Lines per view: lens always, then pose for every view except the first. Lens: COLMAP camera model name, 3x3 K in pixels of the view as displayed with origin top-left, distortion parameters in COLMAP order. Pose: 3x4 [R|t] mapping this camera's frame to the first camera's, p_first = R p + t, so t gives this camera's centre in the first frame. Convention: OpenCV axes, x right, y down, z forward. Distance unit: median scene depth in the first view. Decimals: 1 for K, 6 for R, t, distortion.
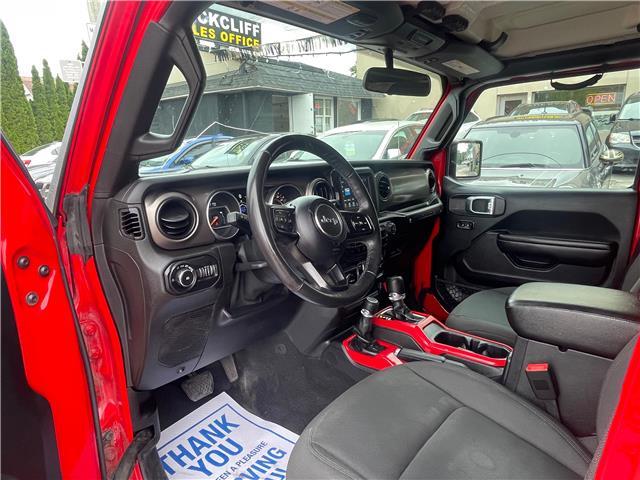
lens RADIAL K [[414.9, 0, 320.0], [0, 414.9, 240.0], [0, 0, 1]] dist [-0.007310, -0.002159]
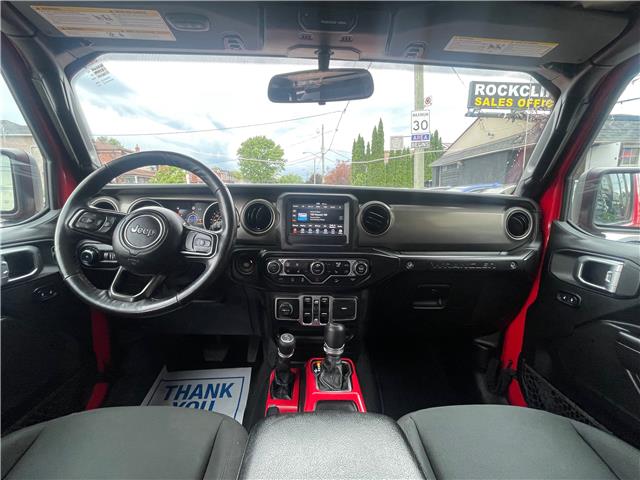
lens RADIAL K [[290.5, 0, 320.0], [0, 290.5, 240.0], [0, 0, 1]] dist [-0.004246, -0.000360]
pose [[0.654382, 0.144742, -0.742182, 0.544030], [-0.192235, 0.981106, 0.021844, -0.079964], [0.731321, 0.128379, 0.669842, 0.547693]]
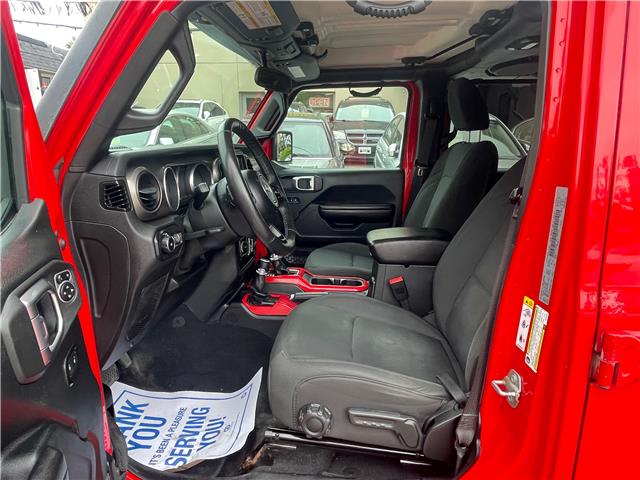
lens RADIAL K [[414.9, 0, 320.0], [0, 414.9, 240.0], [0, 0, 1]] dist [-0.007310, -0.002159]
pose [[0.822466, -0.104765, 0.559083, -0.368785], [0.094499, 0.994400, 0.047320, 0.039821], [-0.560909, 0.013914, 0.827760, -0.078734]]
